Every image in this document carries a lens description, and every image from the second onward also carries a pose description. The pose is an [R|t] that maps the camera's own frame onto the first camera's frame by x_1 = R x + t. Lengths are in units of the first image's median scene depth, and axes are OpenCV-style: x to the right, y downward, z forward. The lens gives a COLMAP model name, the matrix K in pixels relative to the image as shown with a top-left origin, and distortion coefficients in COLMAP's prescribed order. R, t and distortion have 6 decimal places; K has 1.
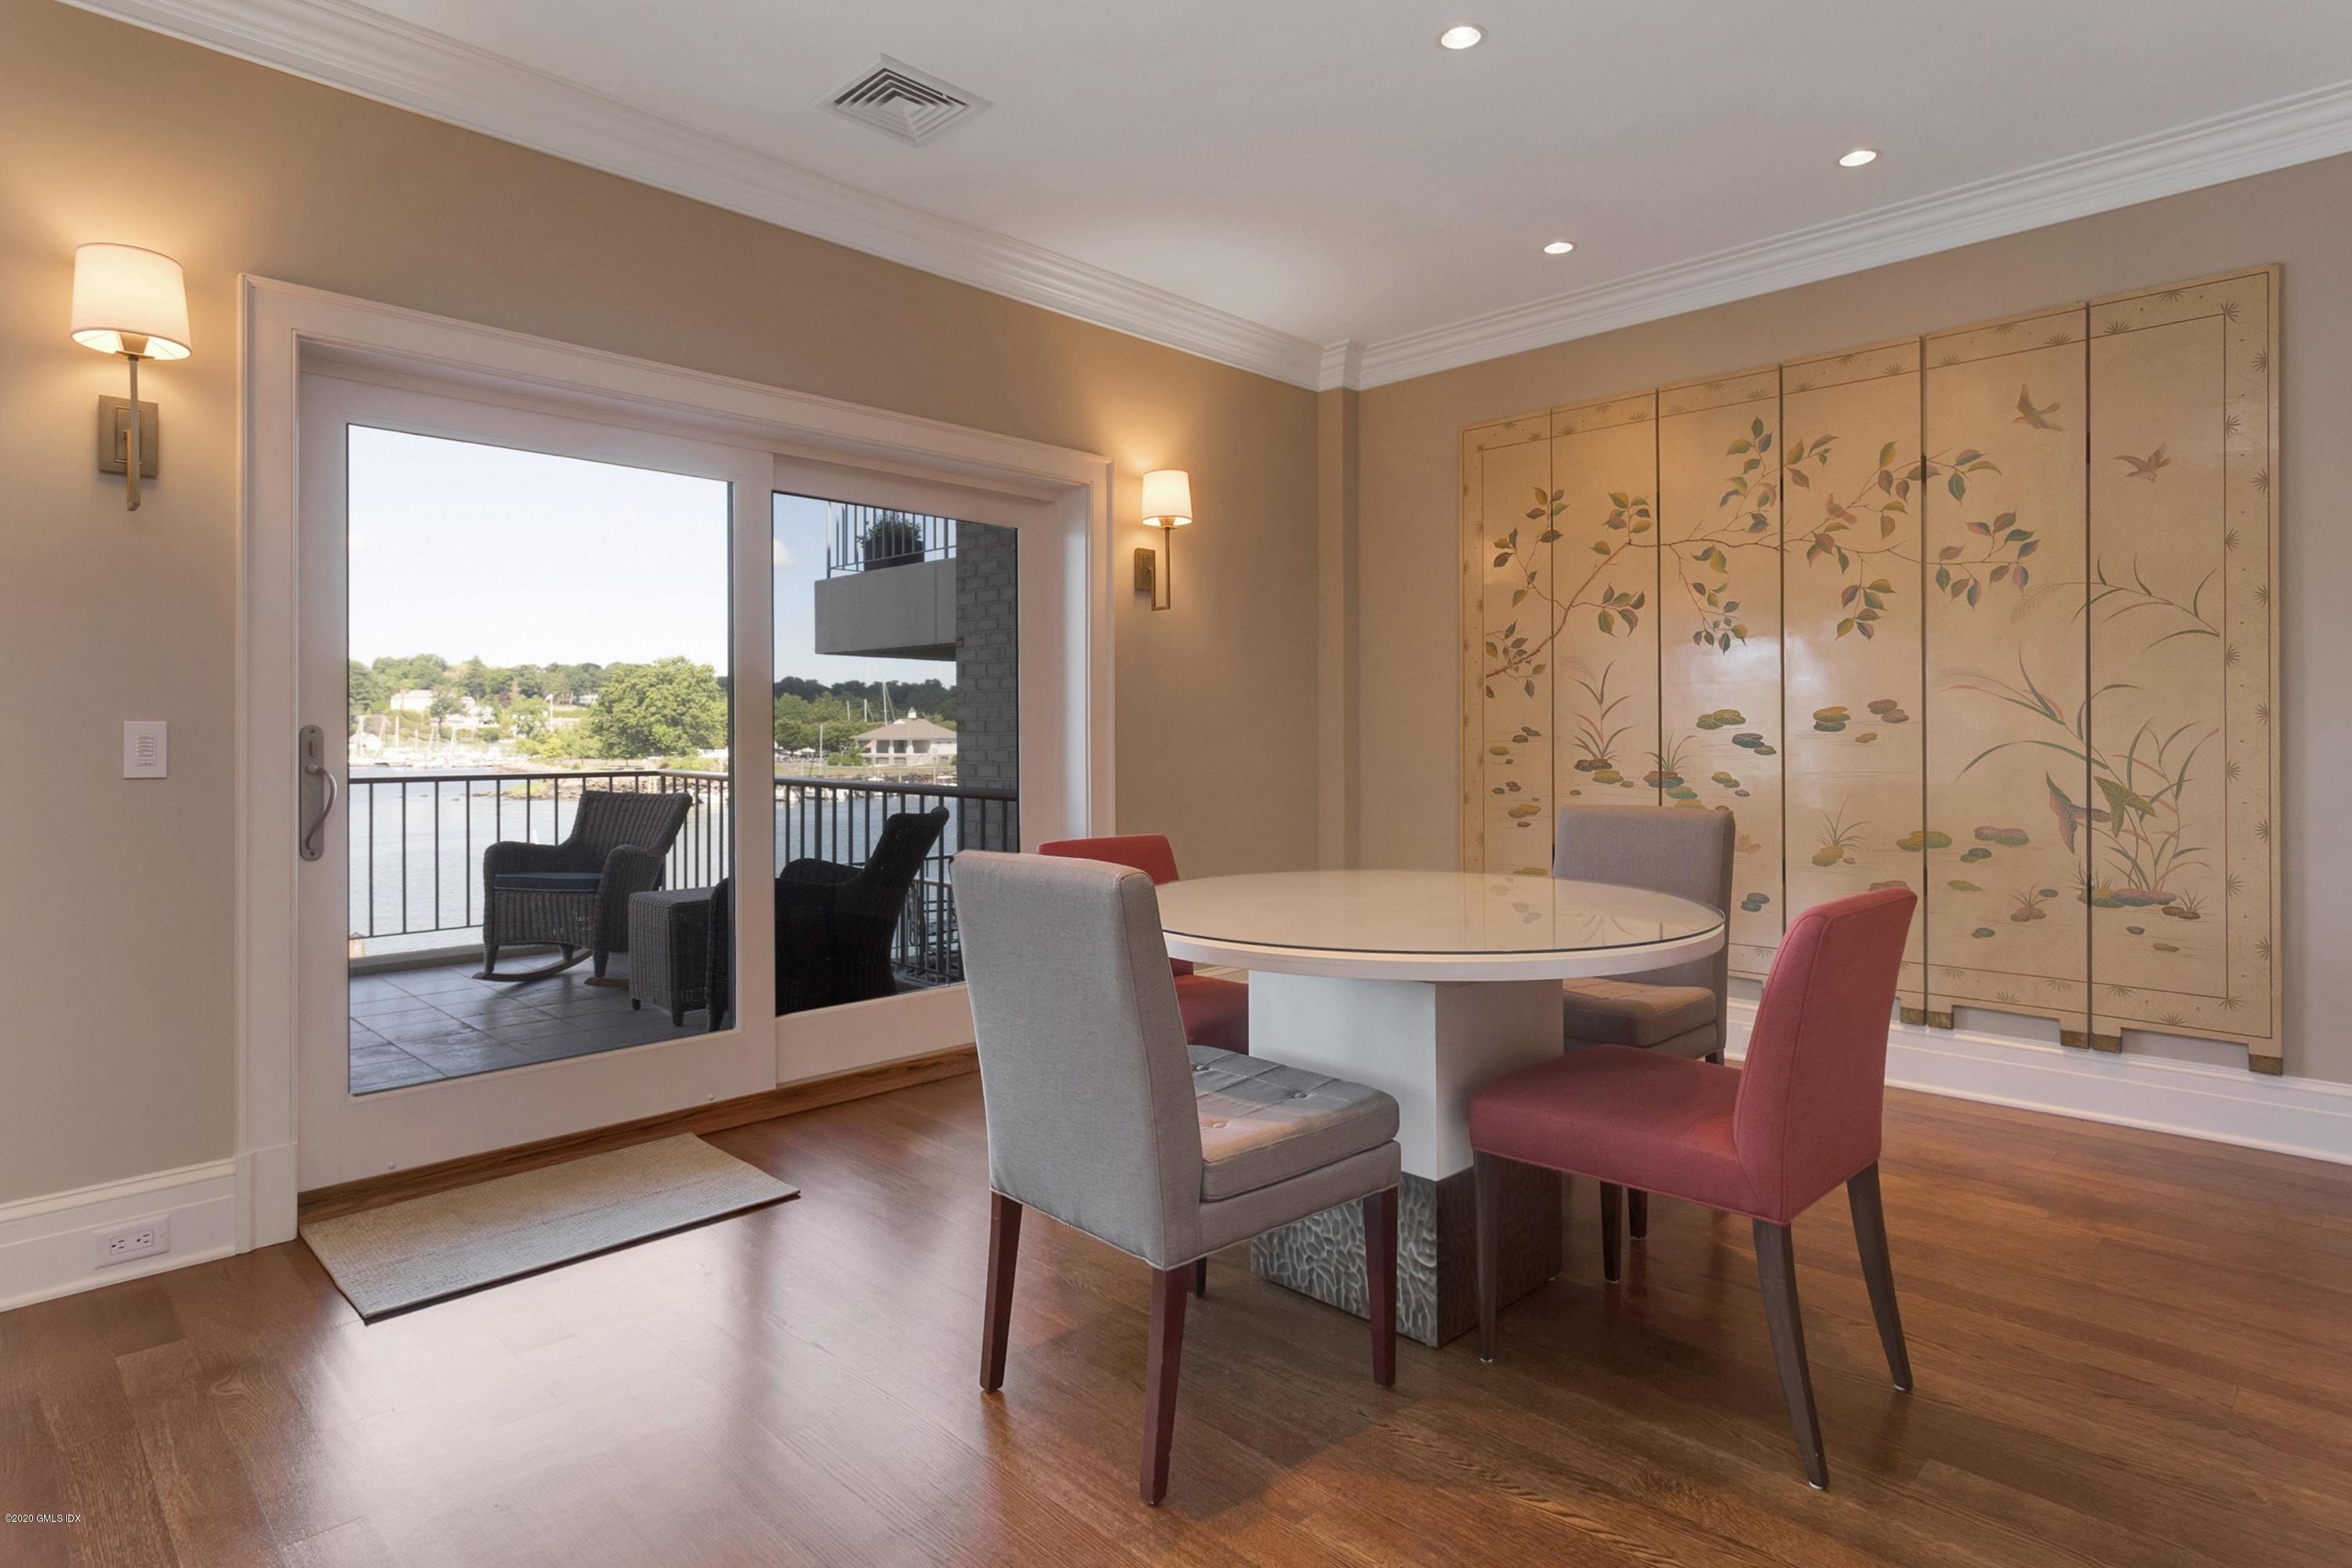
lens RADIAL K [[1255.7, 0, 1182.8], [0, 1255.7, 741.0], [0, 0, 1]] dist [-0.007326, 0.001266]
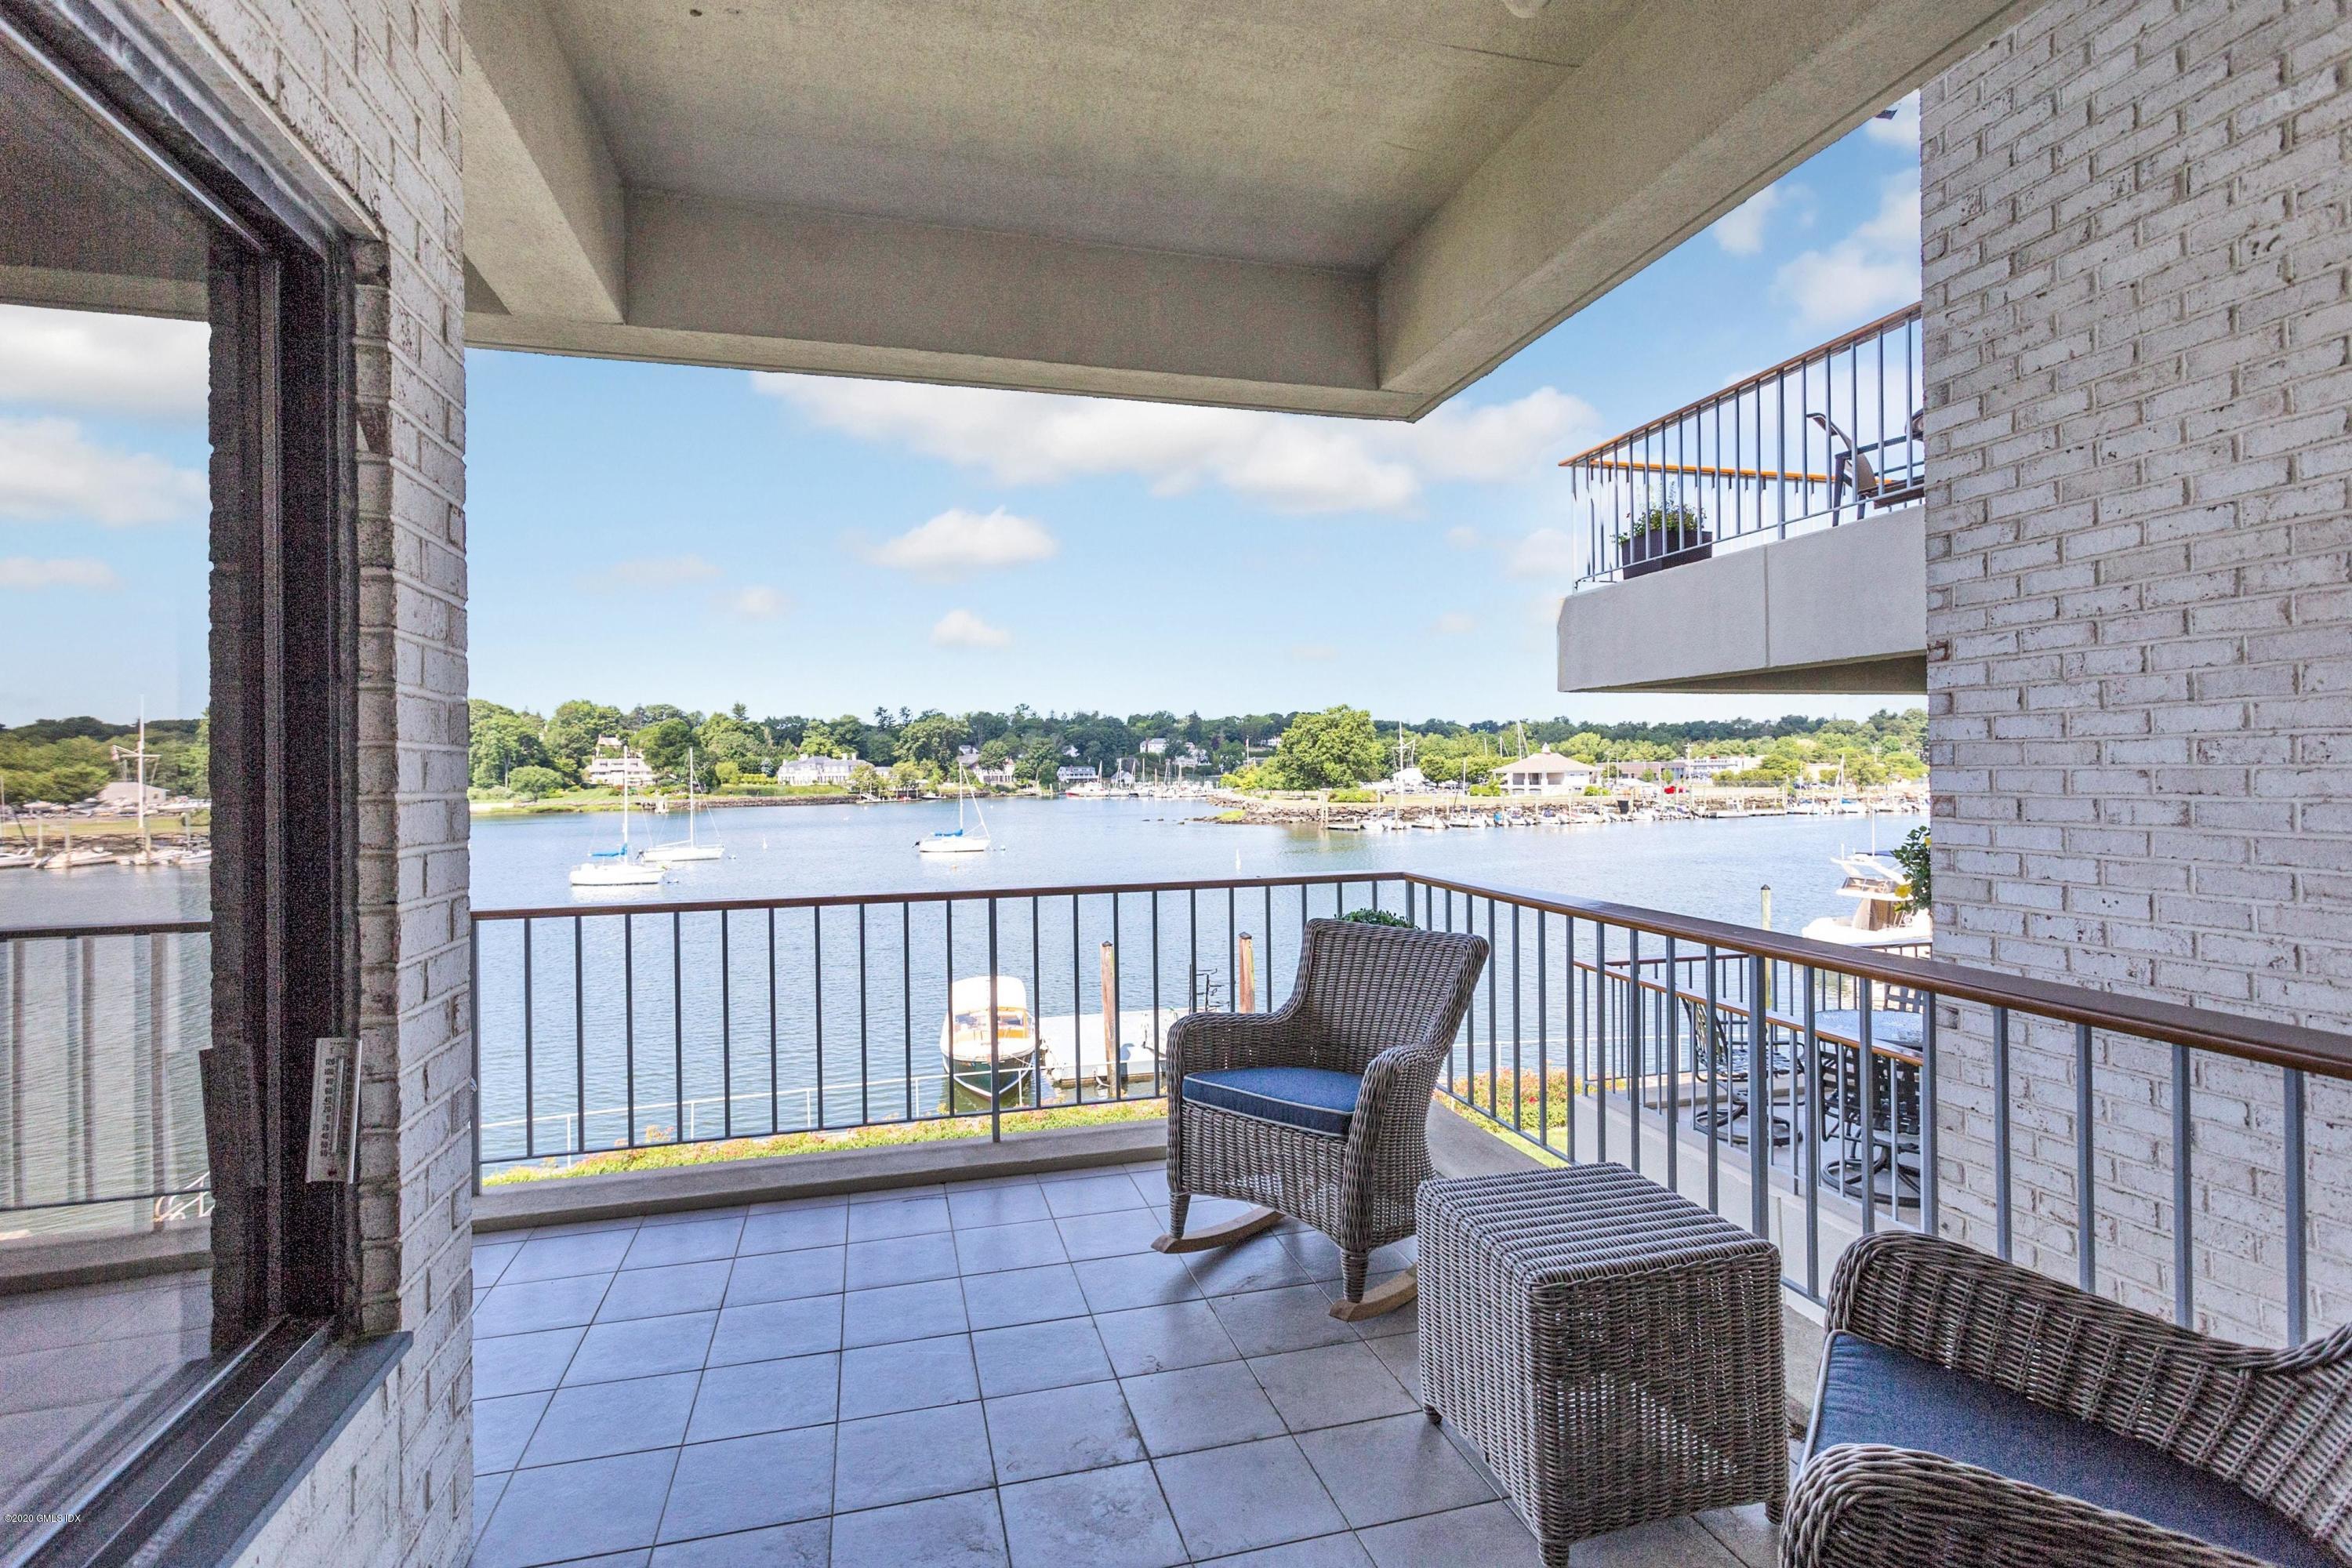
lens RADIAL K [[1105.2, 0, 1189.5], [0, 1105.2, 779.0], [0, 0, 1]] dist [0.012779, 0.000802]
pose [[0.868165, -0.007563, -0.496217, -0.292176], [0.010221, 0.999944, 0.002643, -0.037134], [0.496170, -0.007366, 0.868194, 0.561537]]
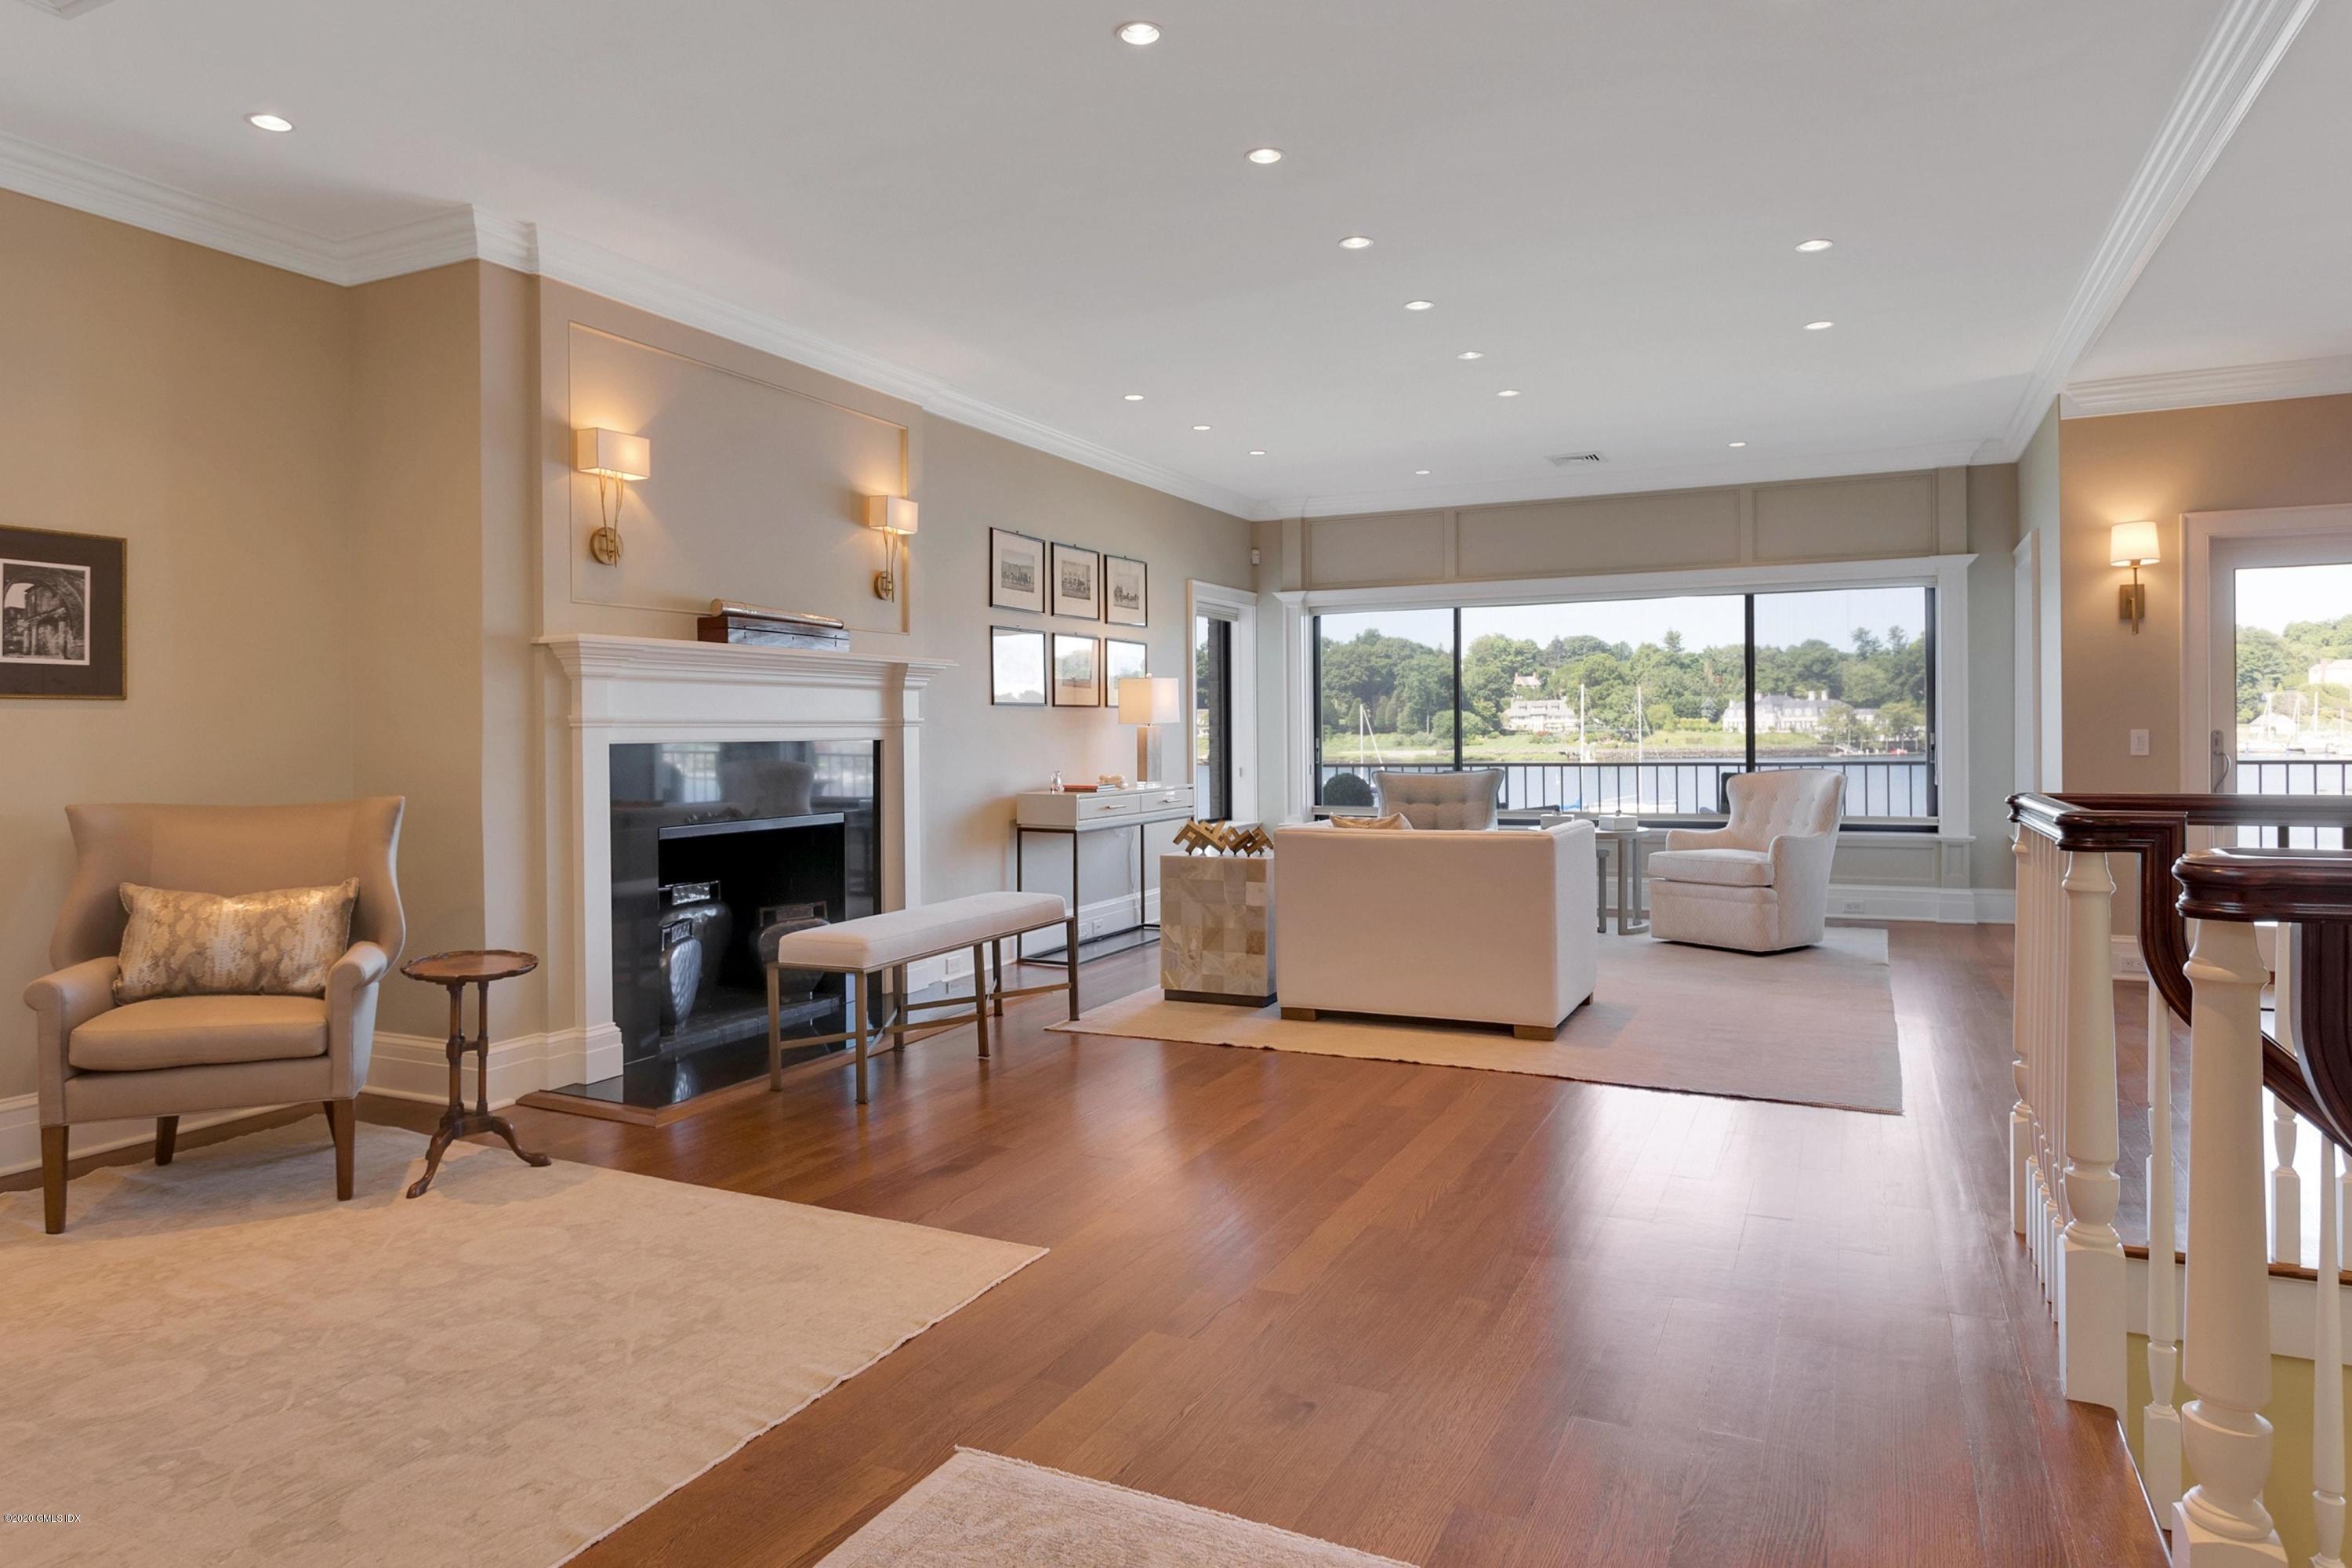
lens RADIAL K [[1388.9, 0, 1151.3], [0, 1388.9, 742.9], [0, 0, 1]] dist [-0.015741, -0.002560]
pose [[0.301471, 0.006599, -0.953453, 0.547540], [0.006928, 0.999934, 0.009111, -0.014674], [0.953450, -0.009352, 0.301405, -0.796170]]
